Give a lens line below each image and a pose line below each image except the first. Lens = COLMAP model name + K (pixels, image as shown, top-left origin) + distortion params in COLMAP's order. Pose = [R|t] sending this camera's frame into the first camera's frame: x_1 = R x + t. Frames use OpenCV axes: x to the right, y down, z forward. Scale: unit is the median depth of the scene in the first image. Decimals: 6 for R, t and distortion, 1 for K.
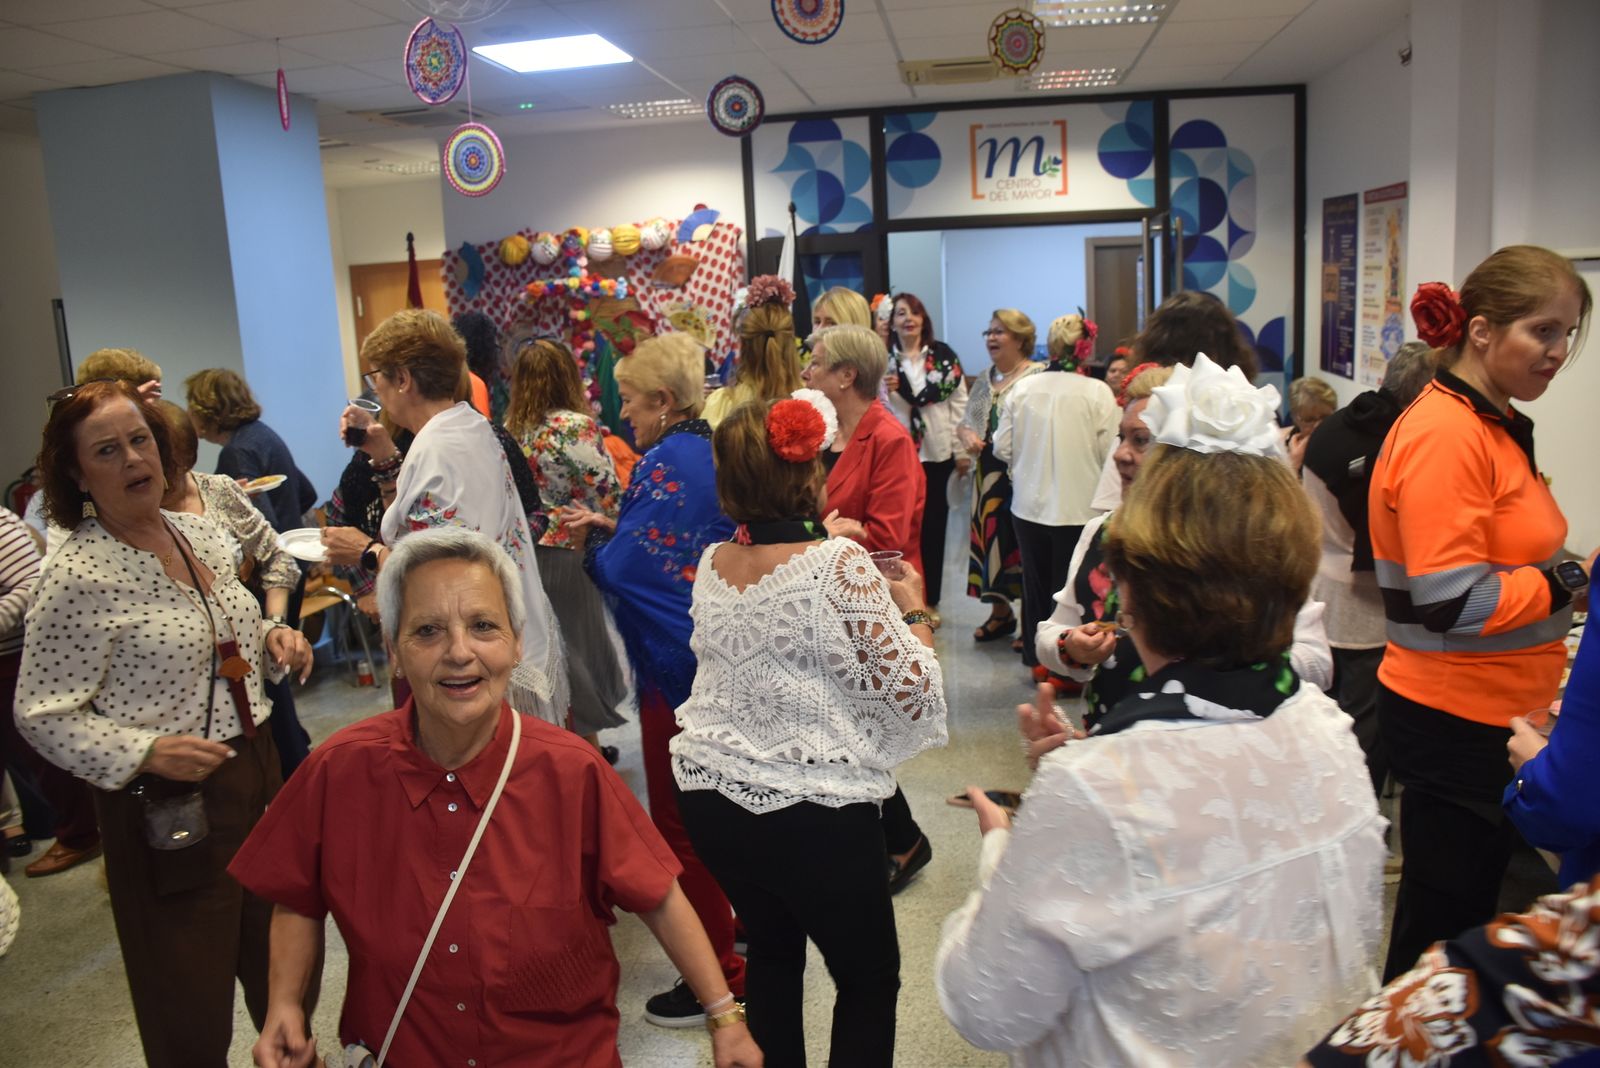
lens RADIAL K [[1277.1, 0, 804.2], [0, 1277.1, 535.6], [0, 0, 1]] dist [-0.151411, 0.102883]
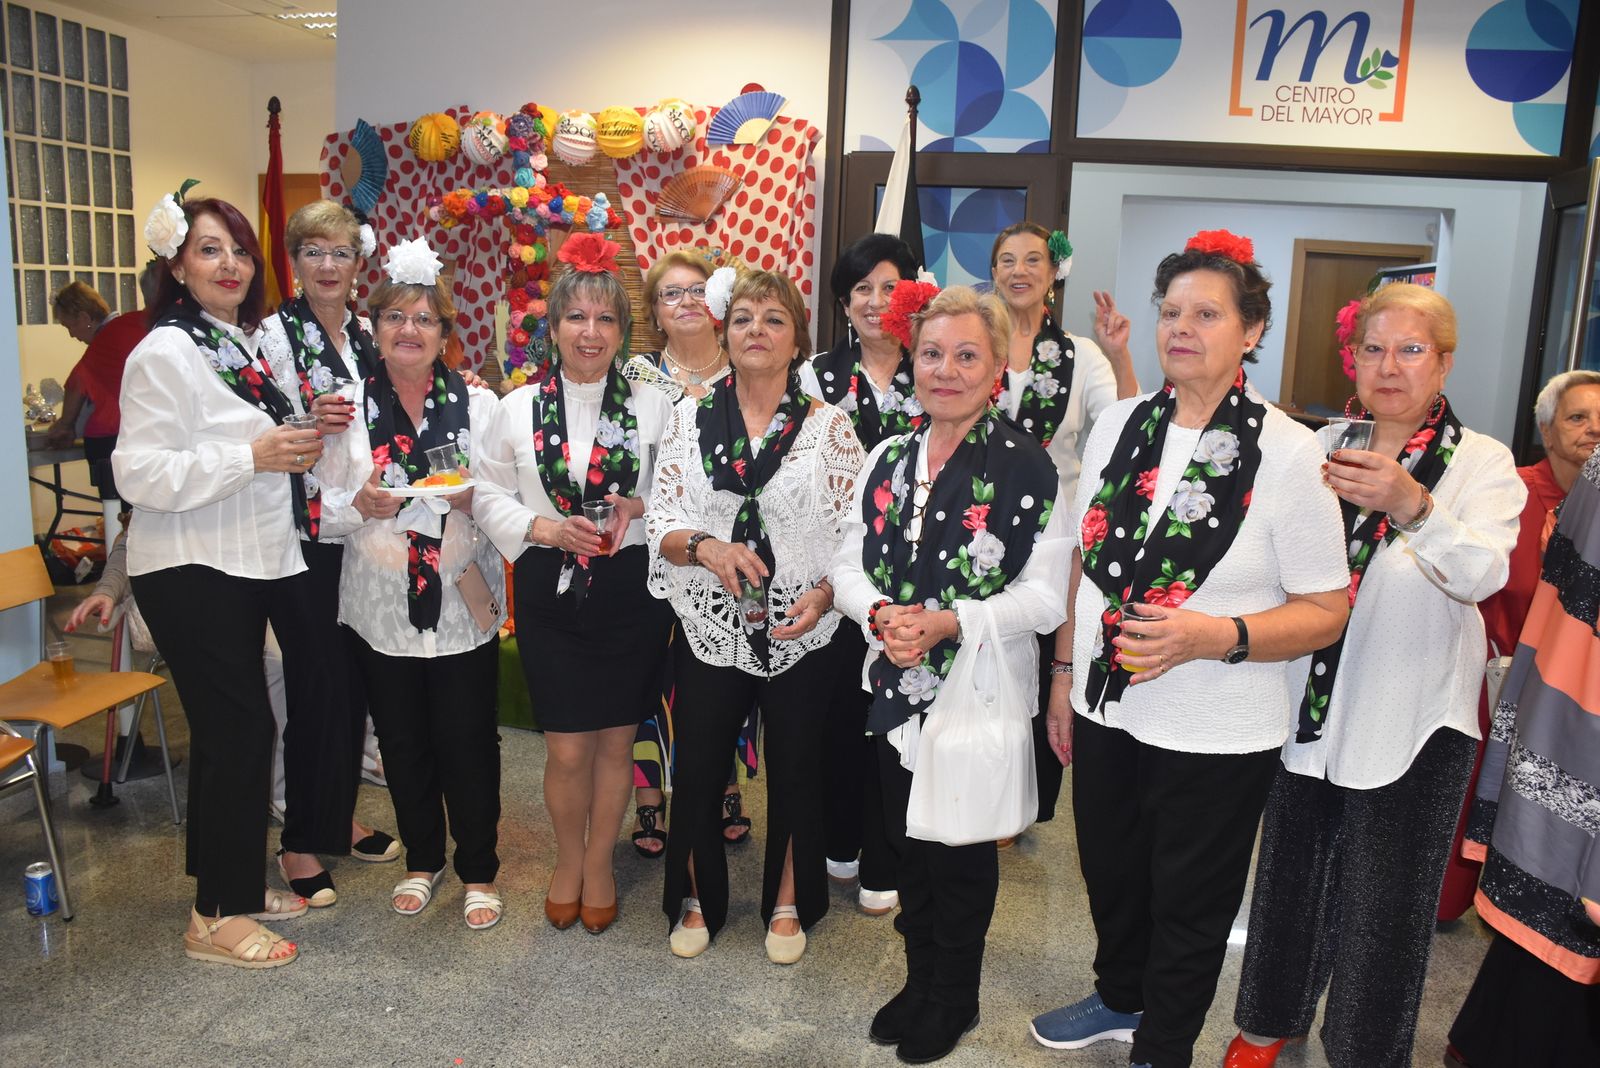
lens RADIAL K [[1277.1, 0, 801.0], [0, 1277.1, 540.7], [0, 0, 1]] dist [-0.151411, 0.102883]
pose [[0.994064, 0.100562, -0.041522, -0.015513], [-0.100662, 0.994921, -0.000331, -0.056158], [0.041278, 0.004509, 0.999138, 0.431727]]
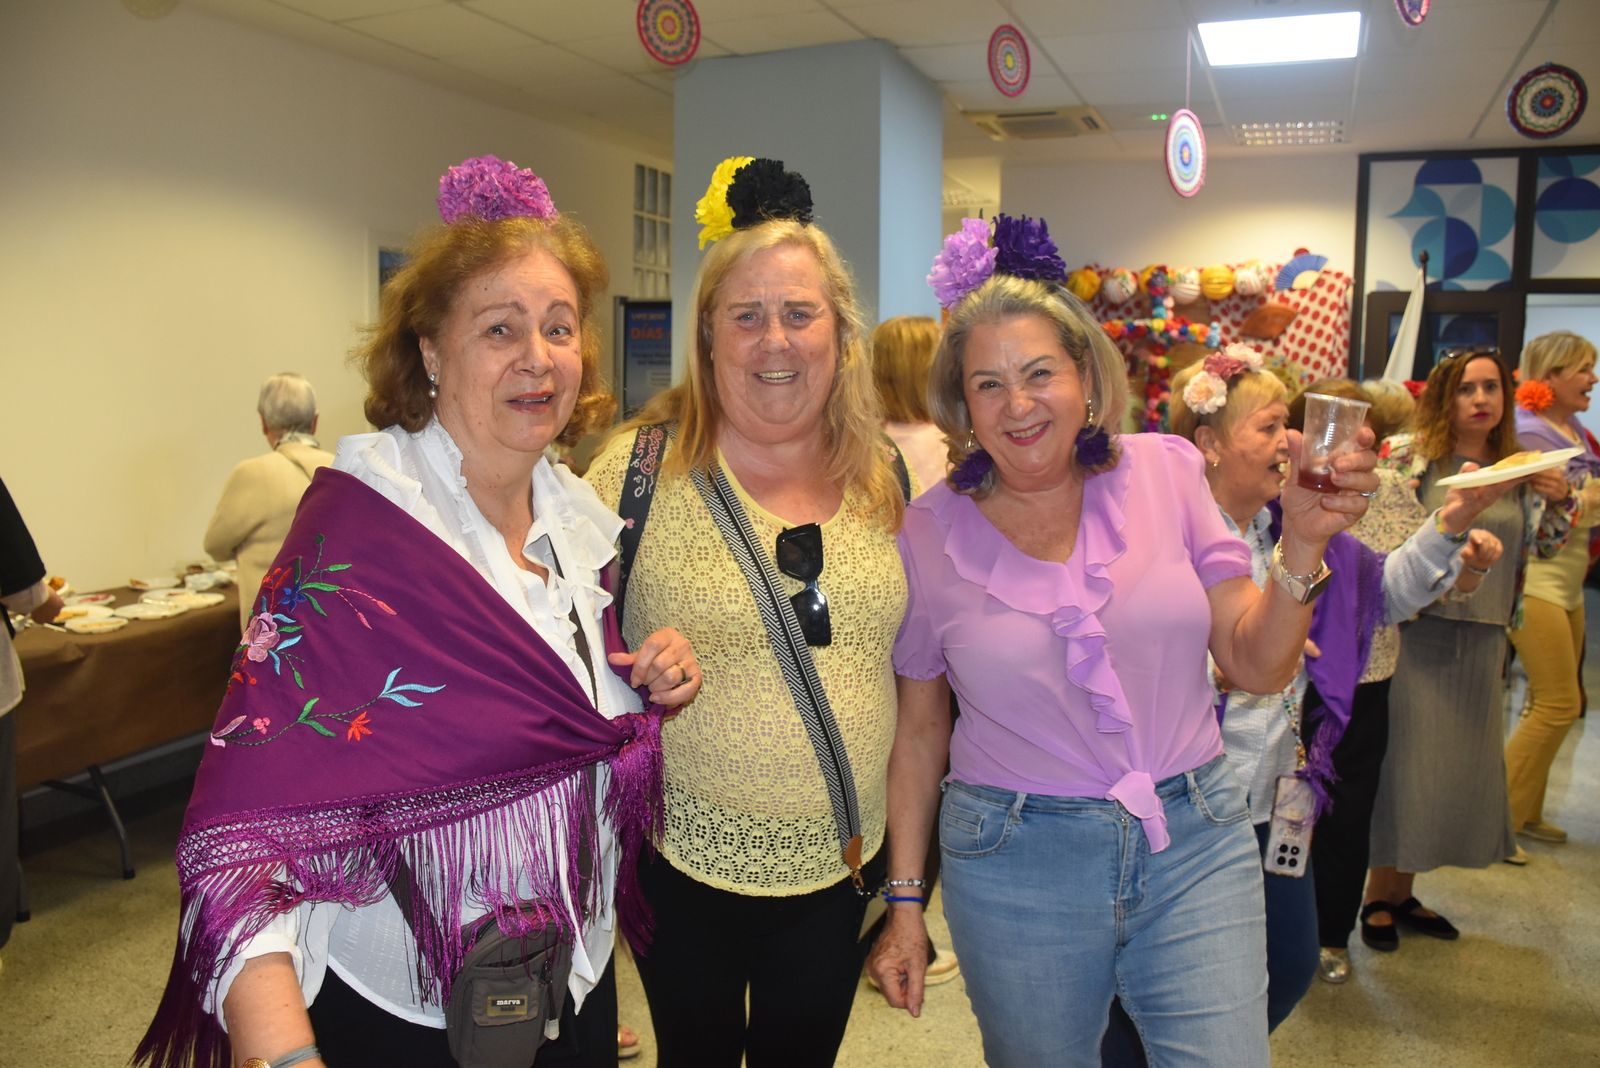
lens RADIAL K [[1277.1, 0, 790.0], [0, 1277.1, 549.5], [0, 0, 1]] dist [-0.151411, 0.102883]
pose [[0.967213, 0.092760, -0.236419, -0.207780], [-0.105668, 0.993493, -0.042498, 0.021900], [0.230939, 0.066087, 0.970721, 0.090918]]
